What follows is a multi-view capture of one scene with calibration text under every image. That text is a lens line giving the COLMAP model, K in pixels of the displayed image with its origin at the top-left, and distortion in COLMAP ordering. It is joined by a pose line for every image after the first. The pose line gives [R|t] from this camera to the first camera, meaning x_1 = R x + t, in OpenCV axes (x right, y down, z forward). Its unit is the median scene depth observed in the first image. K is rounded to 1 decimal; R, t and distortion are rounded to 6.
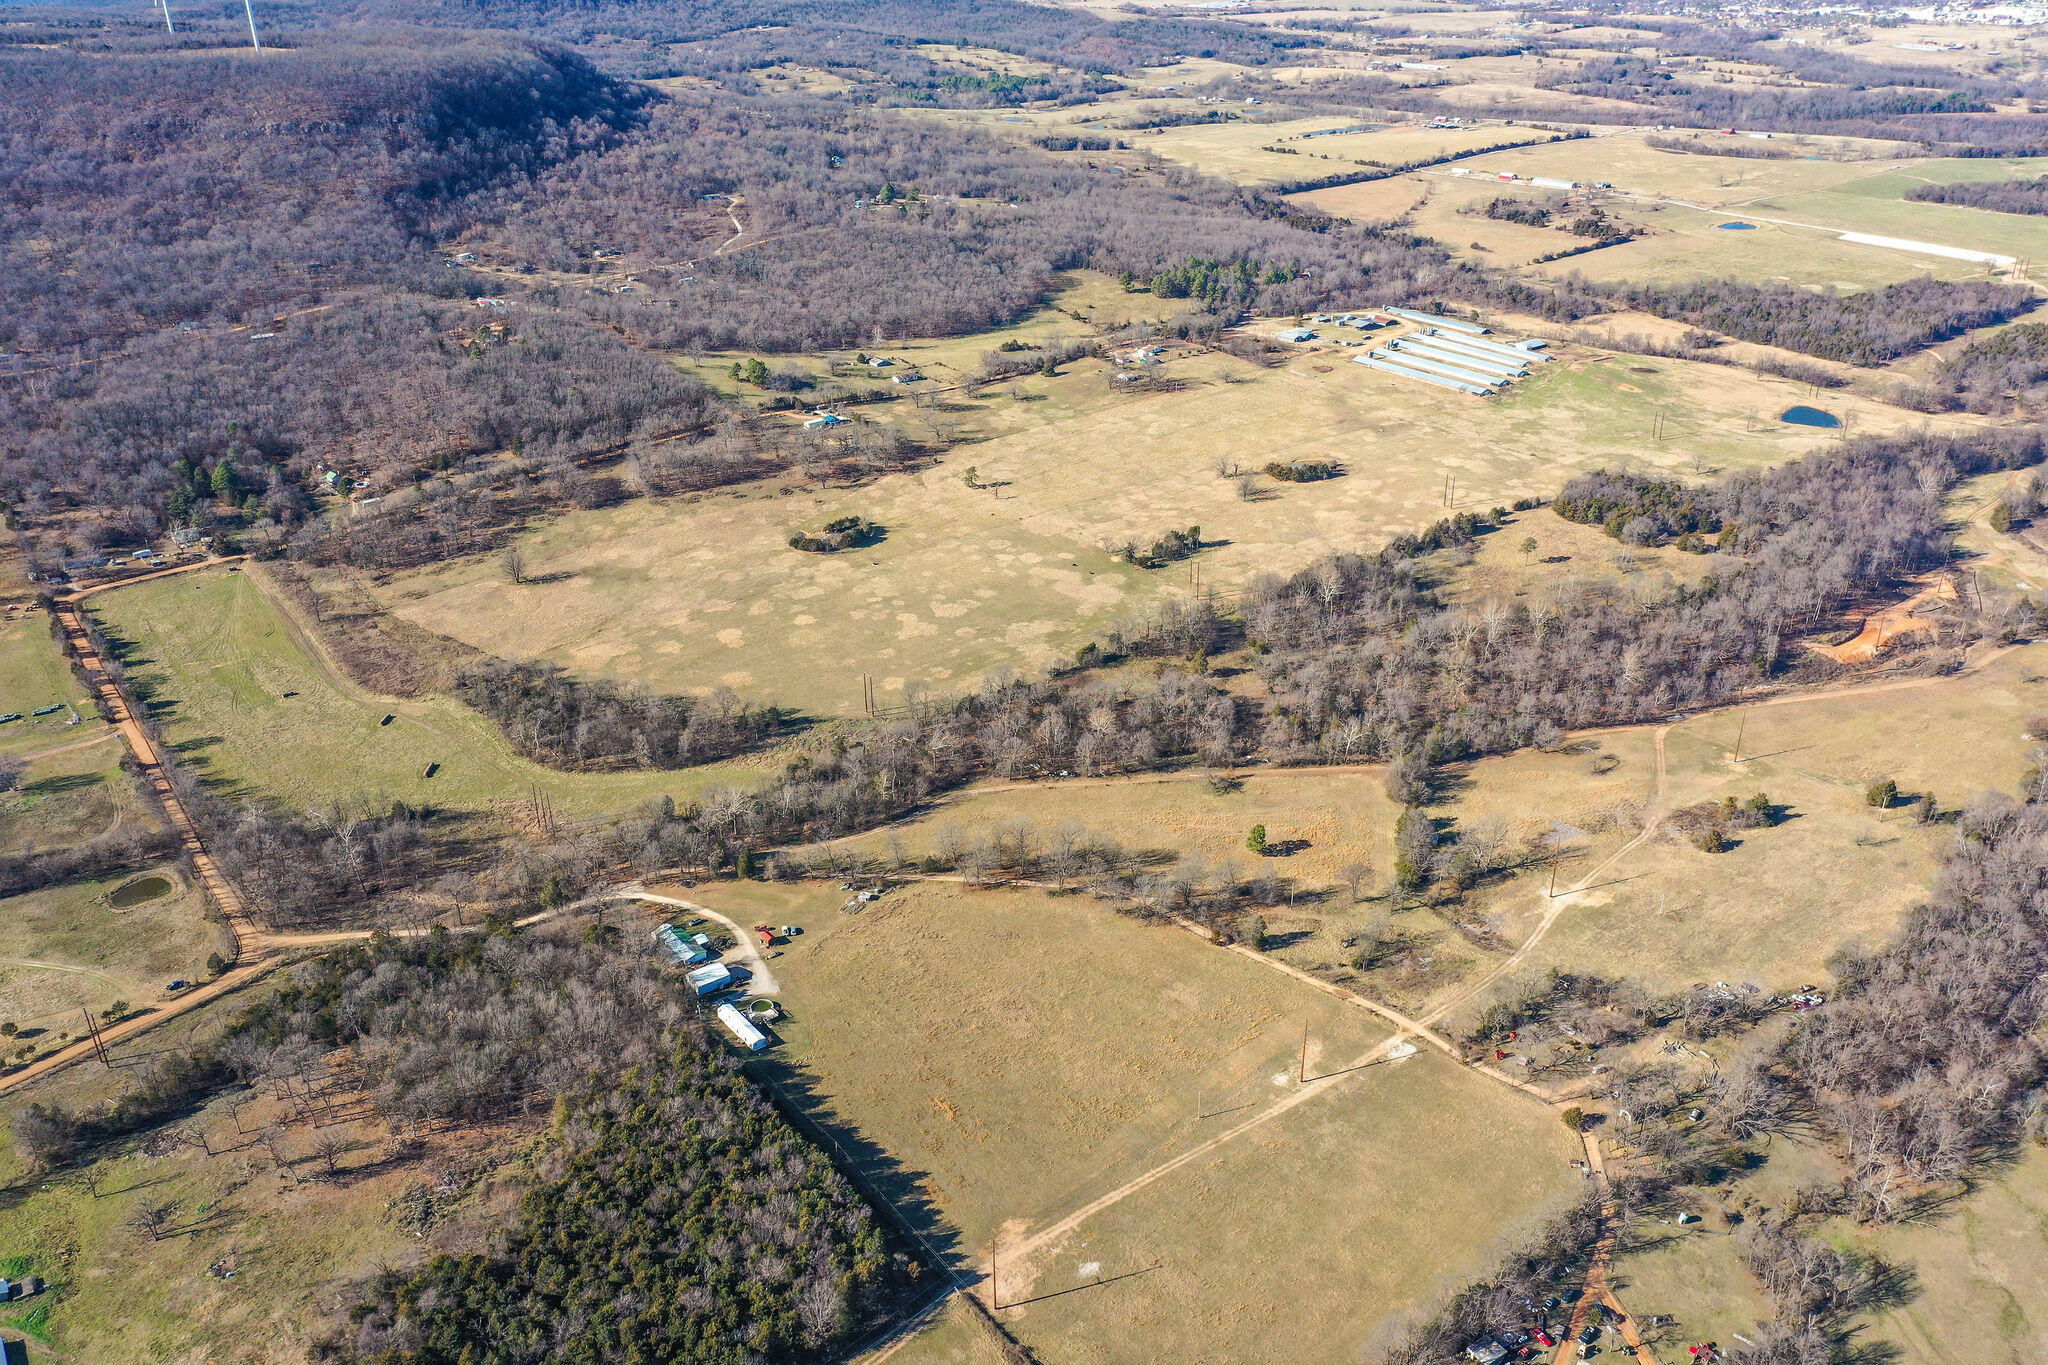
lens RADIAL K [[1614.3, 0, 1008.4], [0, 1614.3, 672.2], [0, 0, 1]] dist [-0.005815, -0.004811]
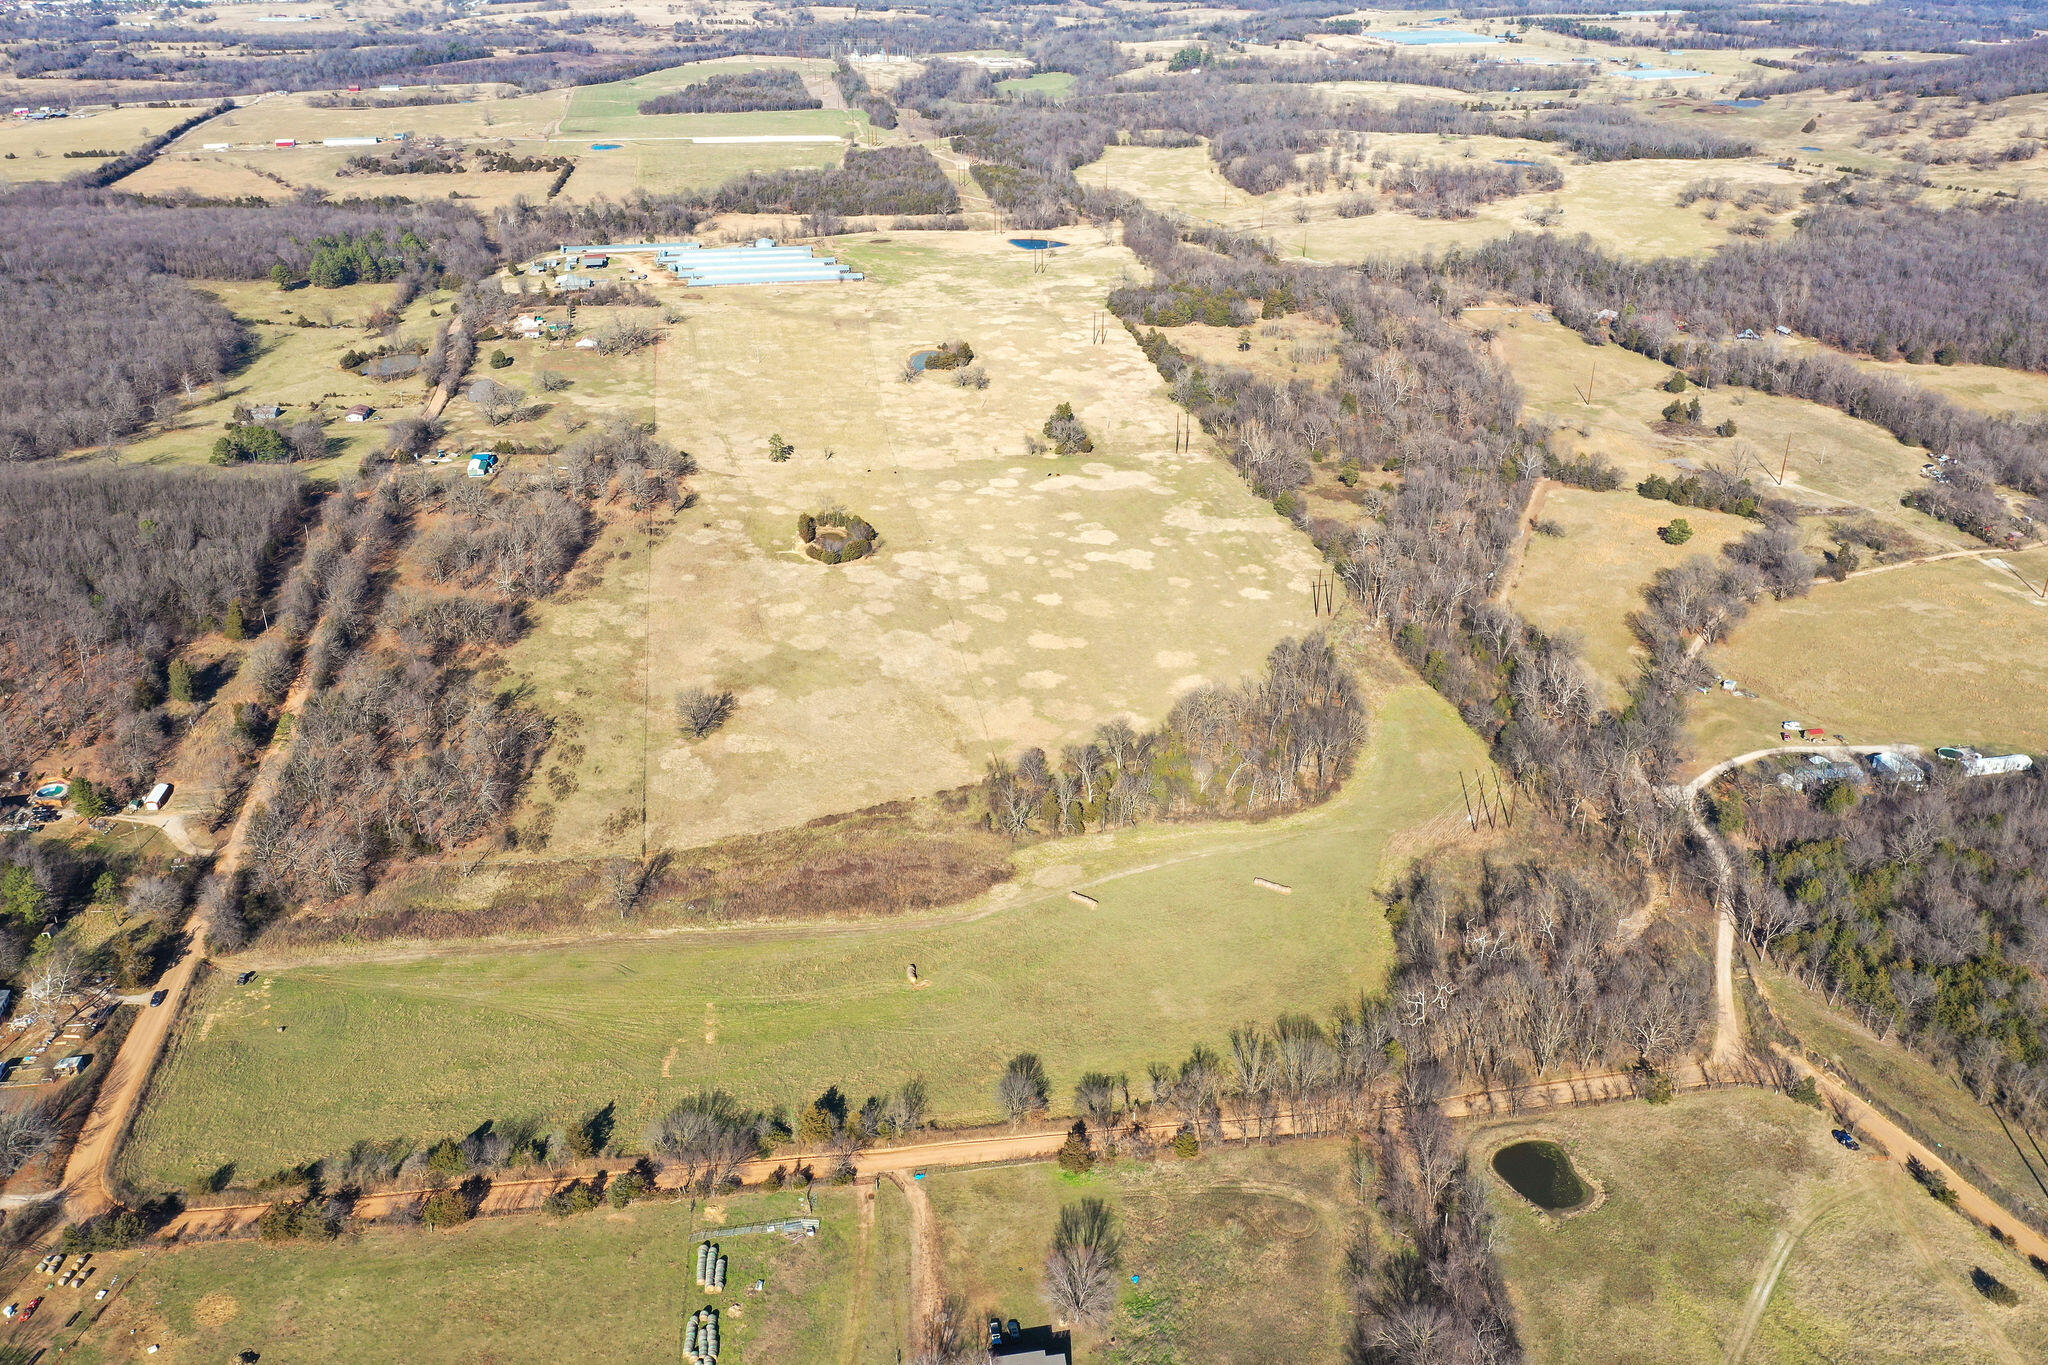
lens RADIAL K [[1614.3, 0, 1008.4], [0, 1614.3, 672.2], [0, 0, 1]] dist [-0.005815, -0.004811]
pose [[0.459882, -0.373051, 0.805817, -0.691835], [0.383293, 0.901974, 0.198821, -0.145259], [-0.800996, 0.217430, 0.557790, 0.530458]]
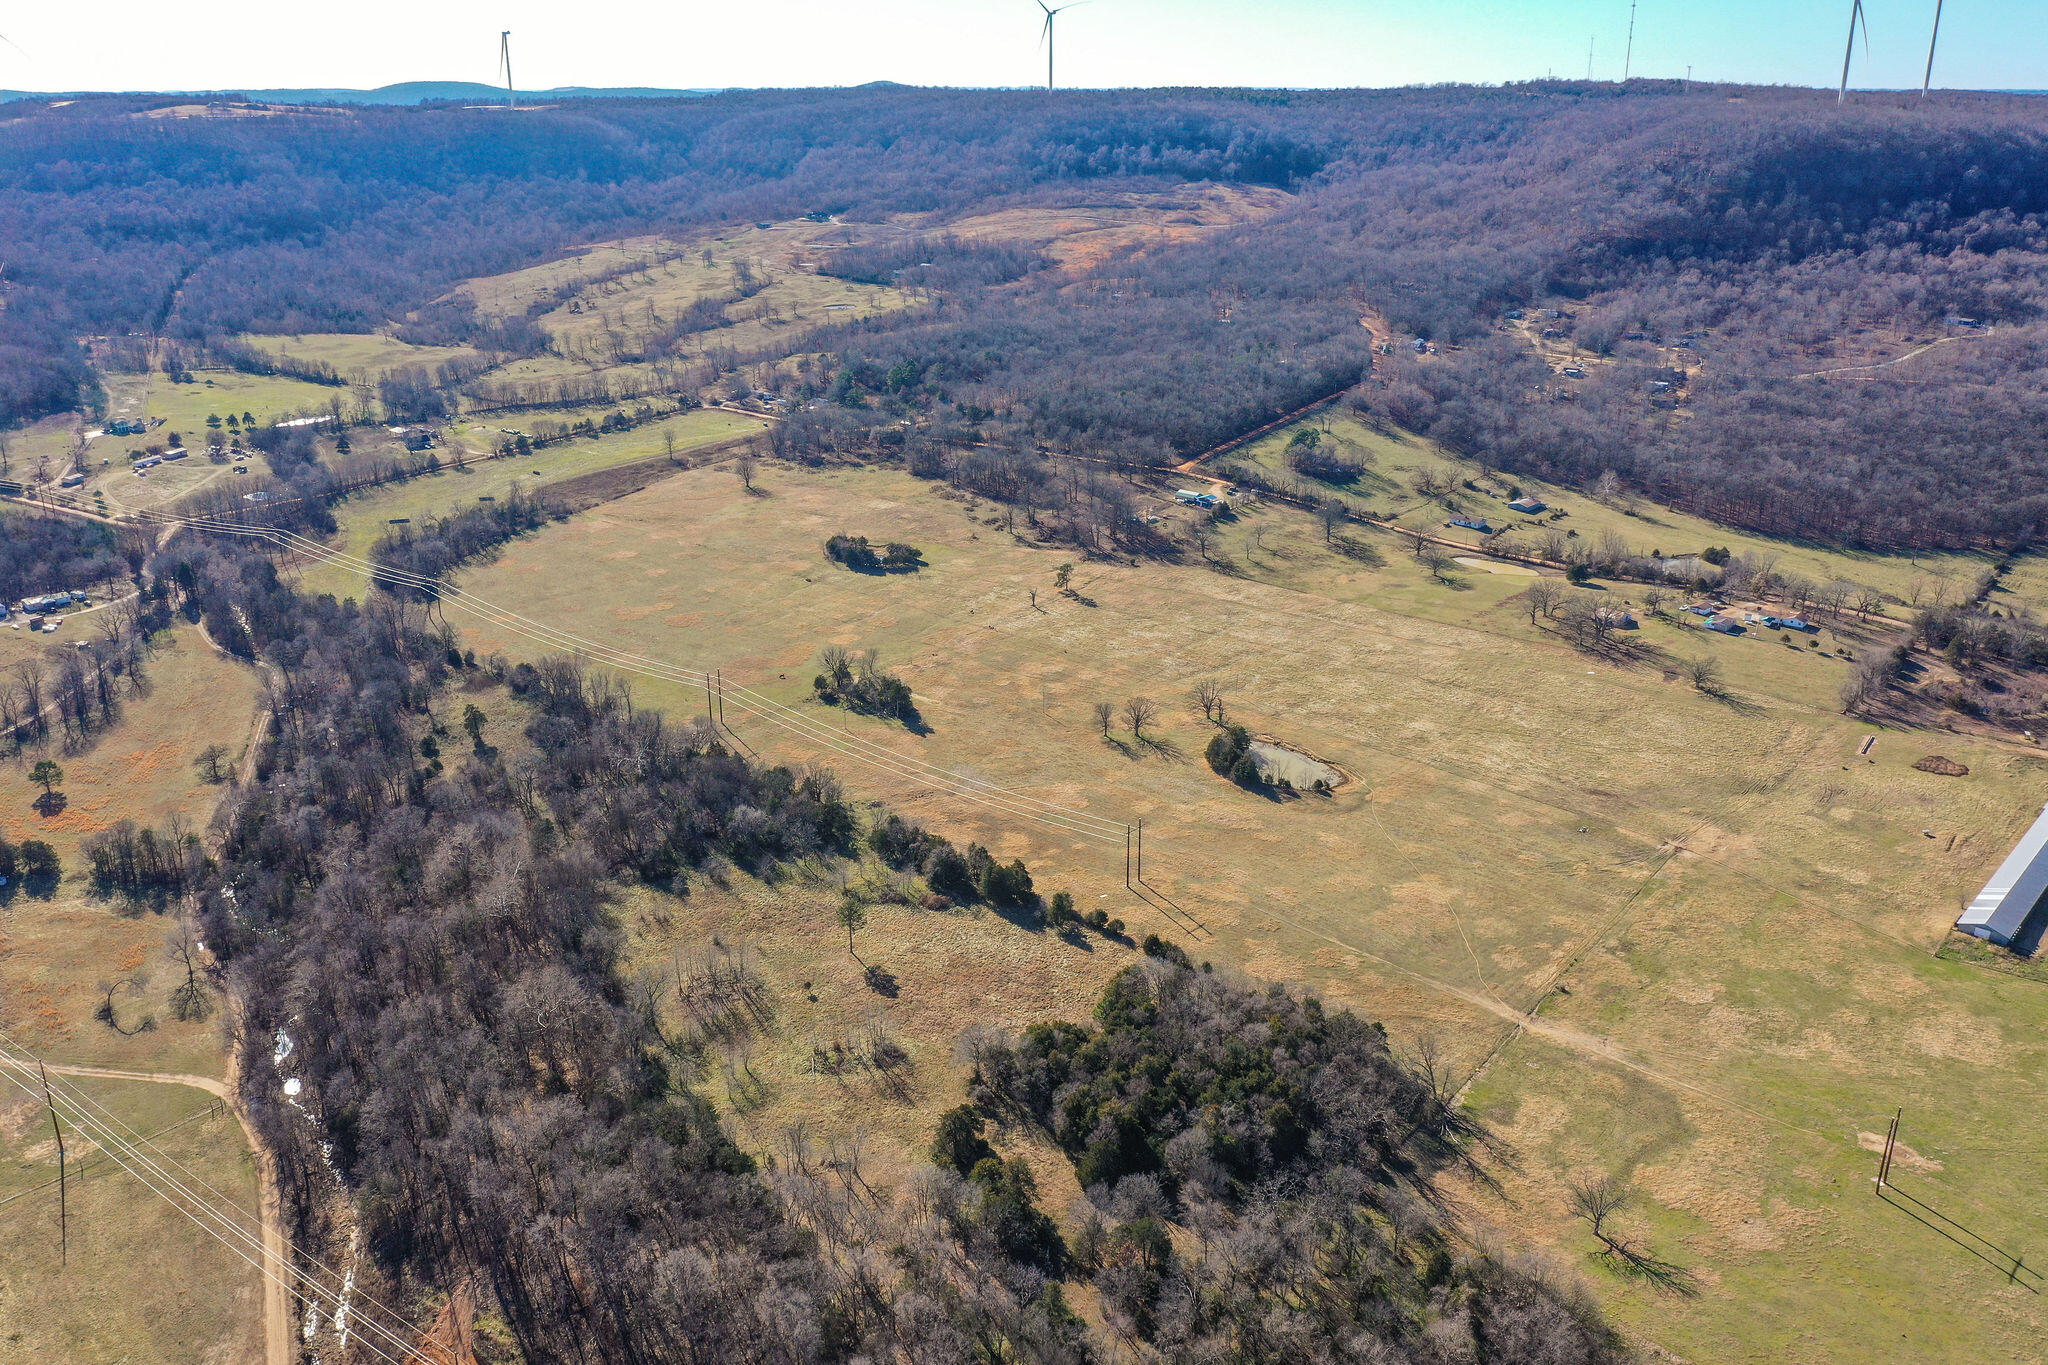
lens RADIAL K [[1634.3, 0, 992.4], [0, 1634.3, 675.7], [0, 0, 1]] dist [-0.014912, -0.008234]
pose [[0.181947, 0.357150, -0.916155, 0.733935], [-0.429467, 0.867007, 0.252699, -0.277565], [0.884564, 0.347481, 0.311133, 0.805955]]
